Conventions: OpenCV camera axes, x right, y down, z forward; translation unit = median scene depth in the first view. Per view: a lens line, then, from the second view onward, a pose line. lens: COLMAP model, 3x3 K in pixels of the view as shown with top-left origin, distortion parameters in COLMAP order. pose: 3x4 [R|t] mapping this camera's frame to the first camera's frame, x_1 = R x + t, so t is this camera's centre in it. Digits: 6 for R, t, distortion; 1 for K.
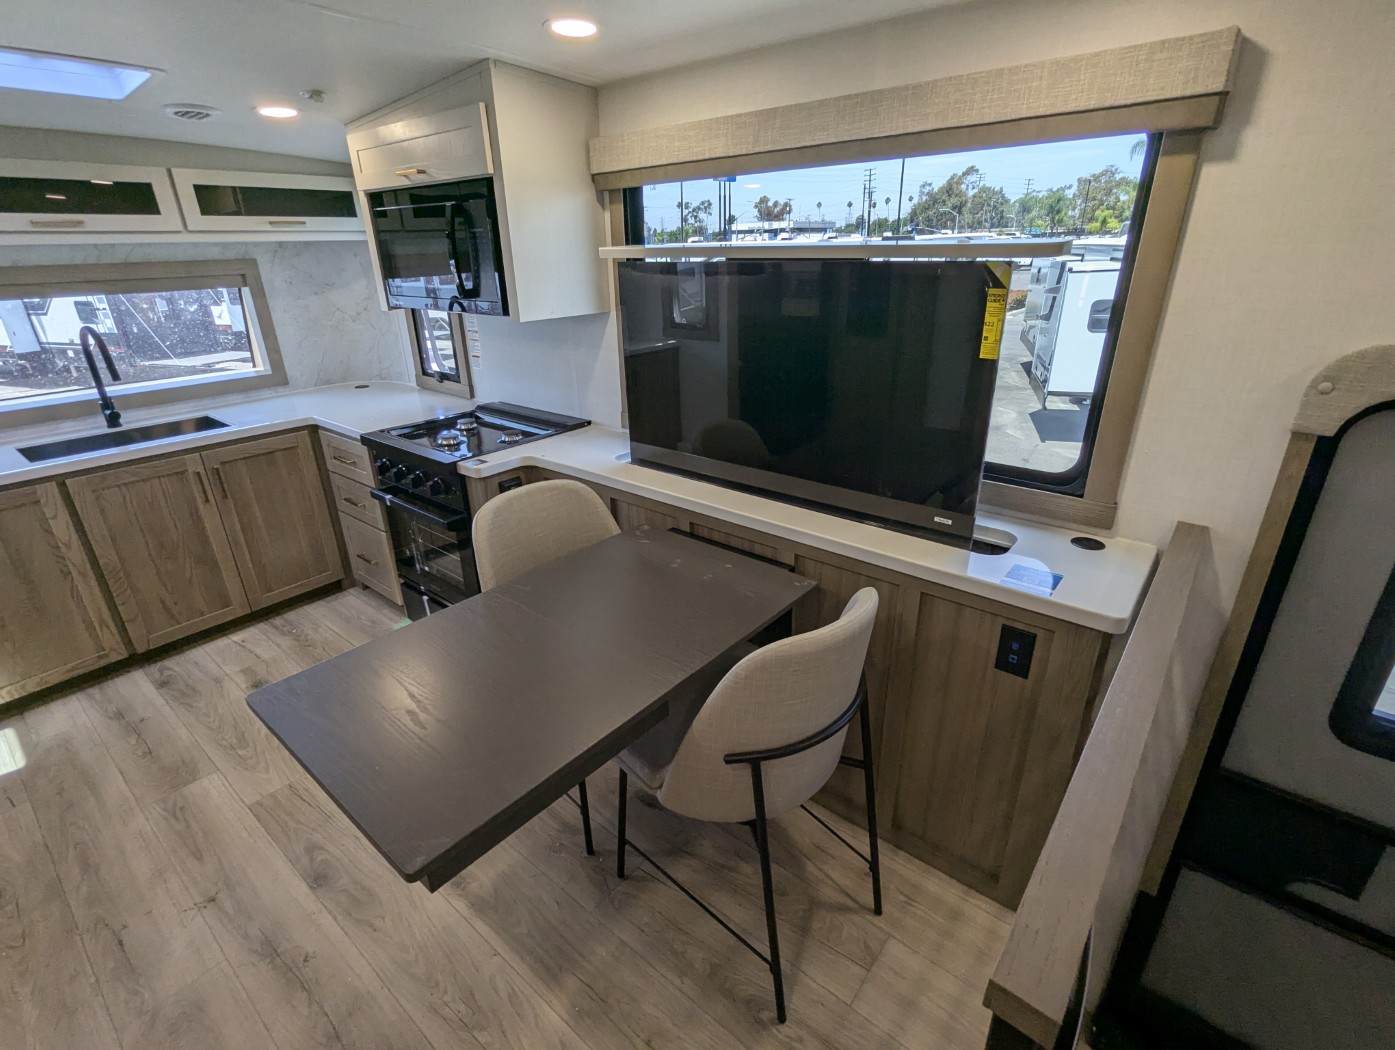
lens RADIAL K [[663.4, 0, 696.6], [0, 663.4, 526.4], [0, 0, 1]] dist [-0.003182, 0.001931]
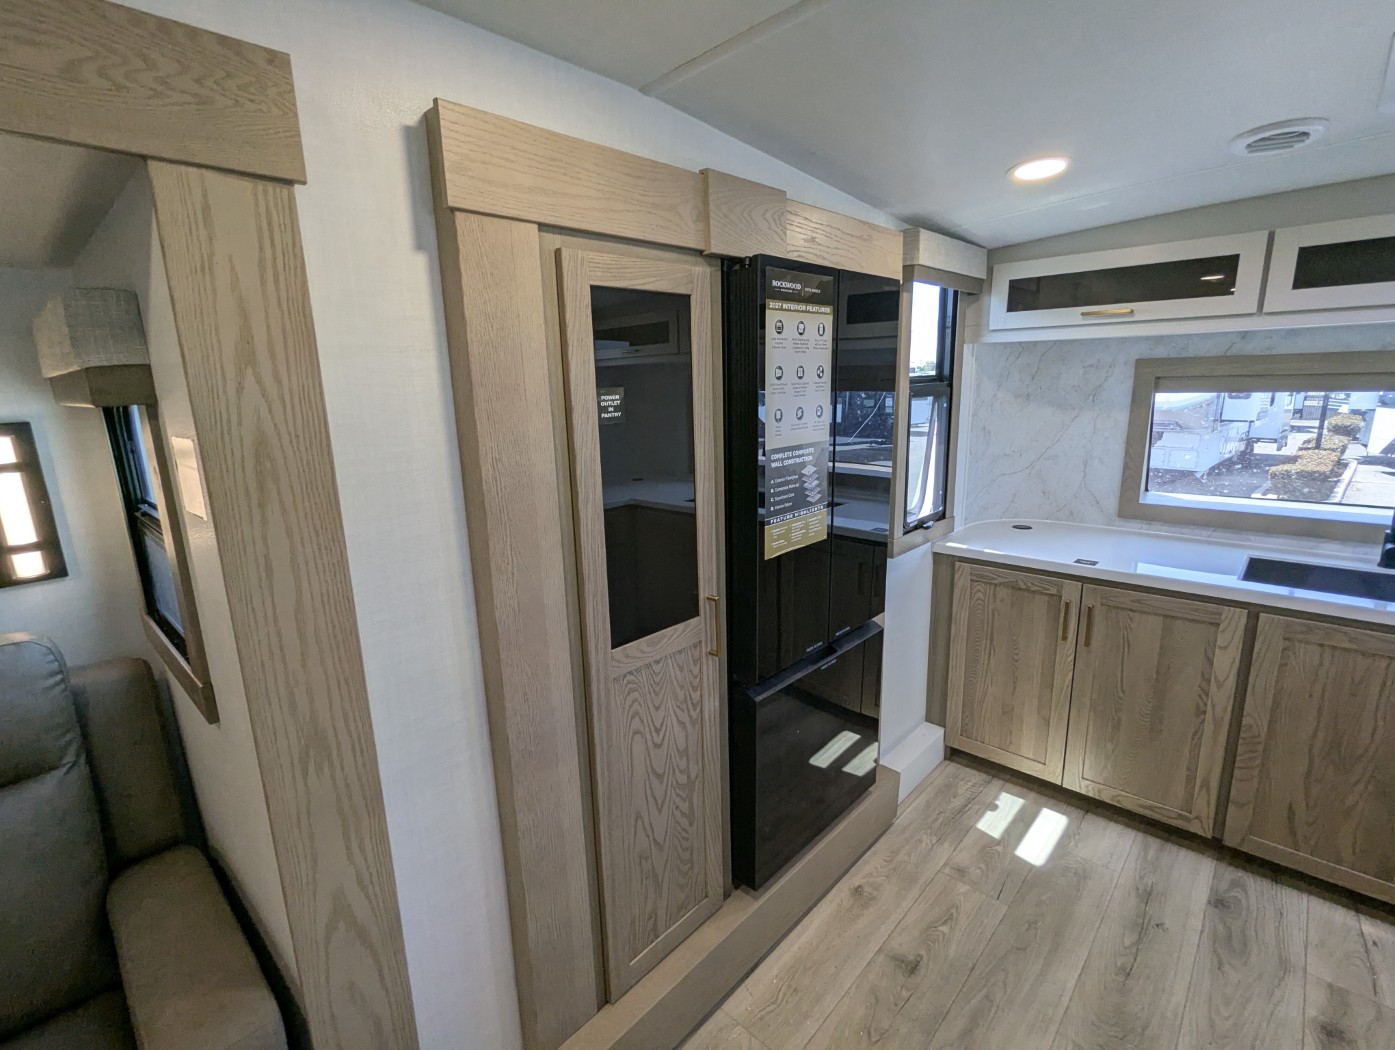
lens RADIAL K [[663.4, 0, 700.5], [0, 663.4, 526.6], [0, 0, 1]] dist [-0.003182, 0.001931]
pose [[-0.059188, 0.241889, -0.968497, -0.166197], [-0.362718, 0.898674, 0.246617, -0.103967], [0.930017, 0.365888, 0.034547, 0.290870]]
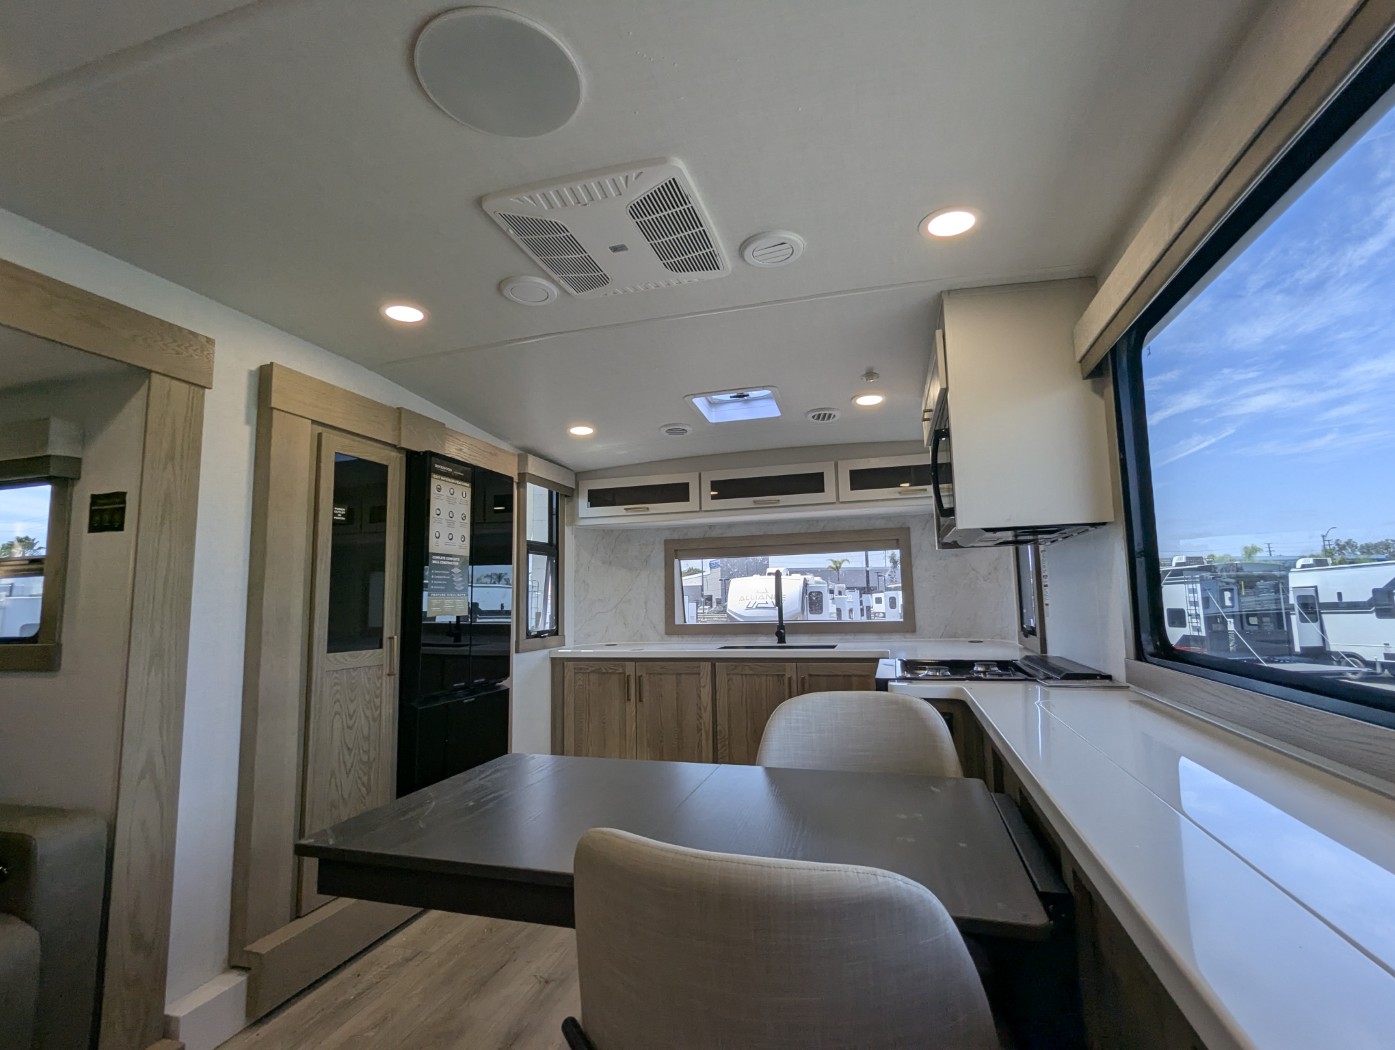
lens RADIAL K [[663.4, 0, 696.3], [0, 663.4, 527.7], [0, 0, 1]] dist [-0.003182, 0.001931]
pose [[0.390777, -0.090178, -0.916057, 0.333711], [-0.346054, 0.907791, -0.236986, 0.017123], [0.852959, 0.409614, 0.323537, 0.341518]]
